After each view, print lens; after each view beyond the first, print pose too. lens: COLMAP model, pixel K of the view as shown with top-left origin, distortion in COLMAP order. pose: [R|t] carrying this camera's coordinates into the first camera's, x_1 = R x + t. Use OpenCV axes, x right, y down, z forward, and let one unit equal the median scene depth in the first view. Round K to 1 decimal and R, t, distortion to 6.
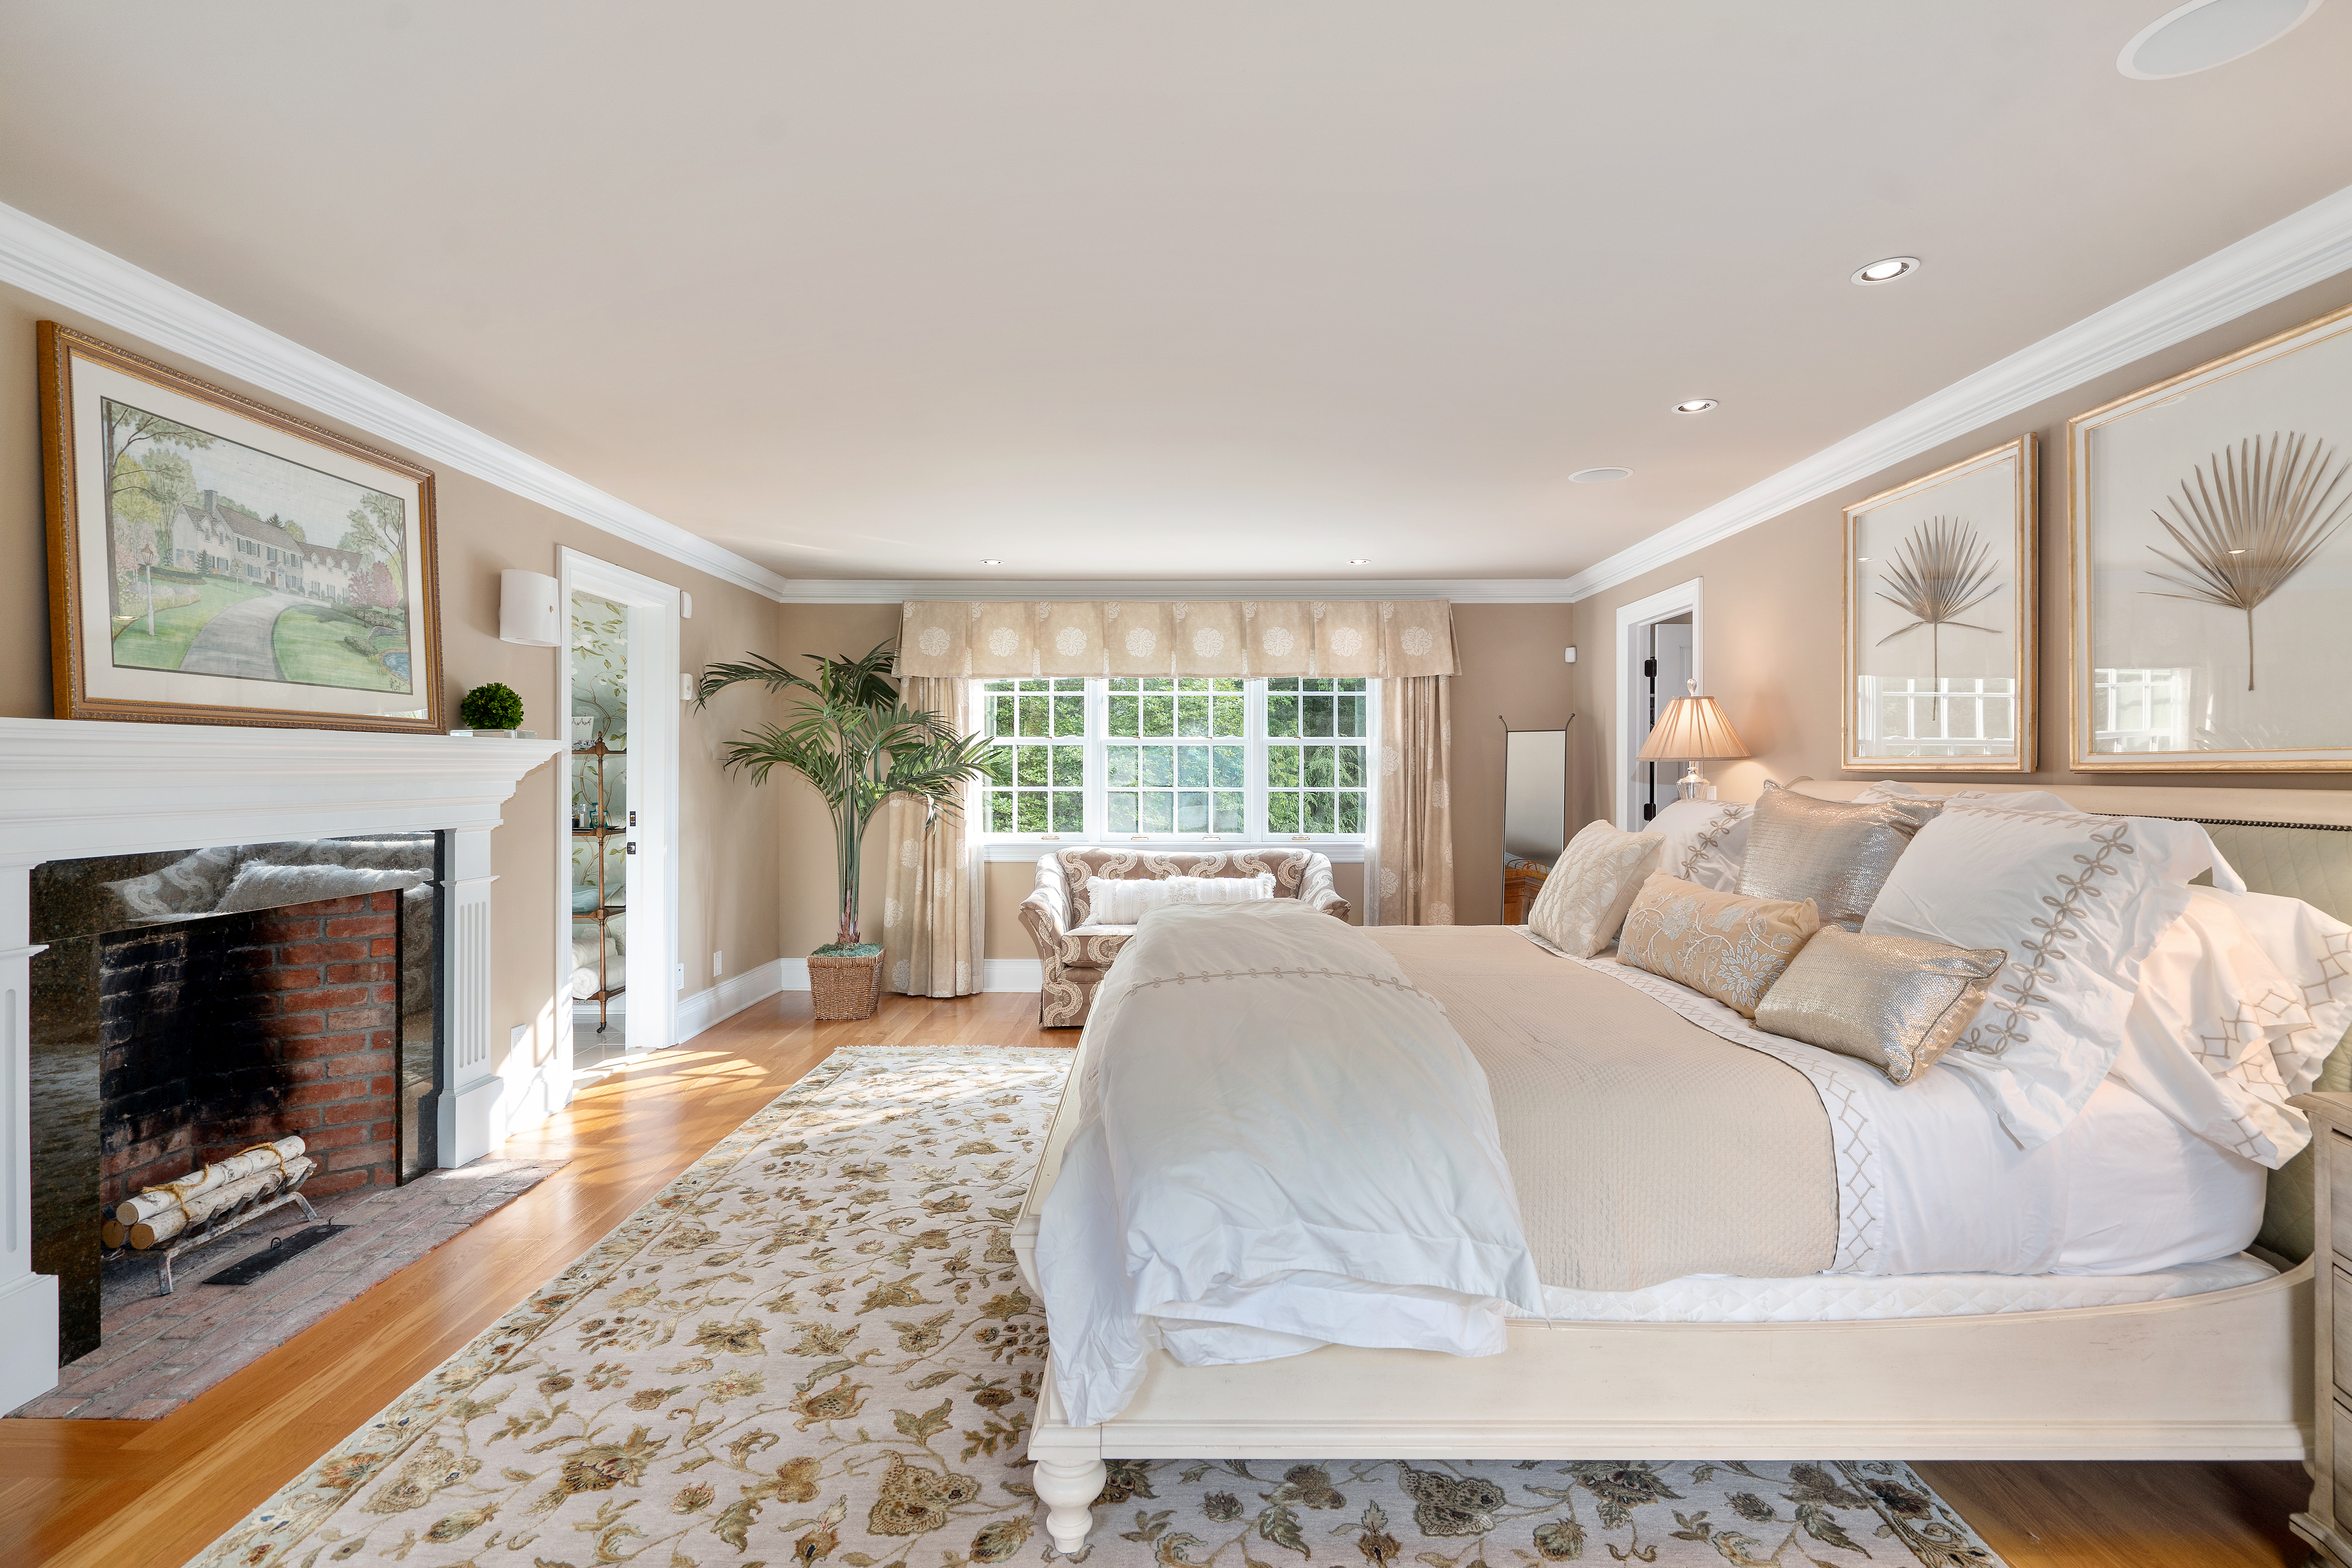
lens RADIAL K [[1071.2, 0, 1176.0], [0, 1071.2, 784.0], [0, 0, 1]] dist [-0.000492, -0.000159]
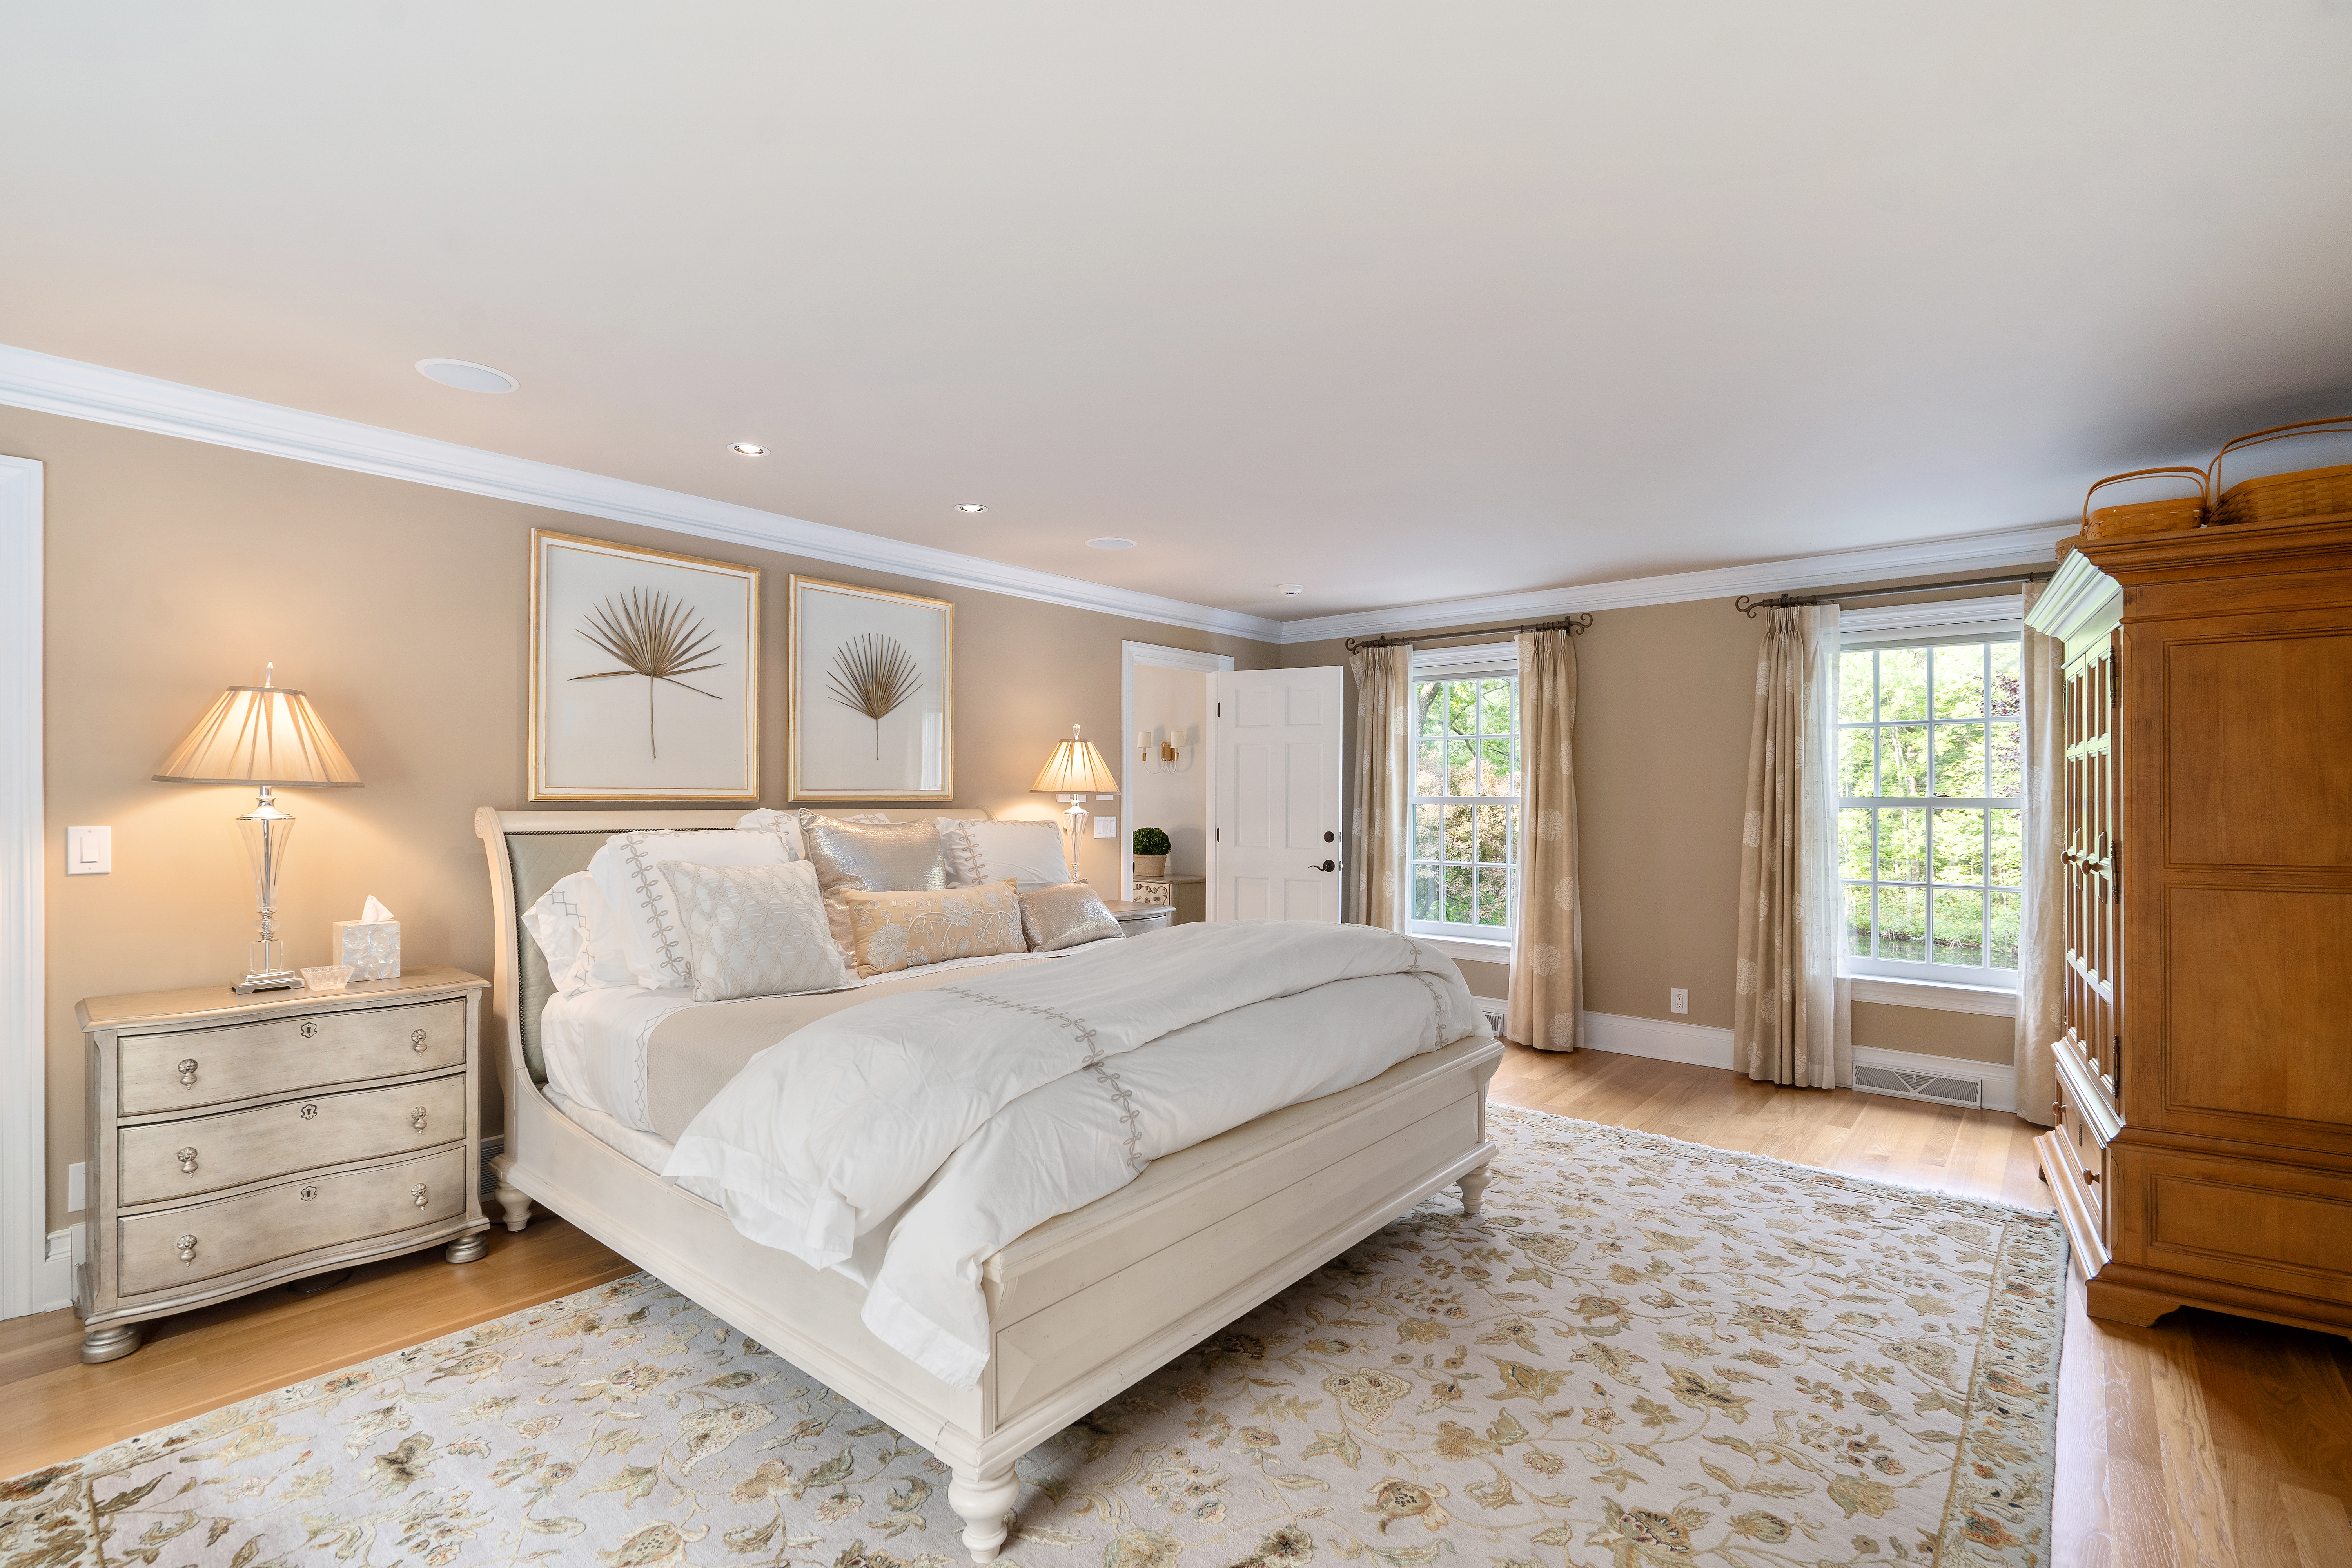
lens RADIAL K [[1084.8, 0, 1176.0], [0, 1084.8, 784.0], [0, 0, 1]] dist [0.000461, 0.000166]
pose [[-0.771001, 0.006007, 0.636806, -0.690229], [0.003145, 0.999979, -0.005625, -0.028755], [-0.636826, -0.002334, -0.771004, 2.108102]]
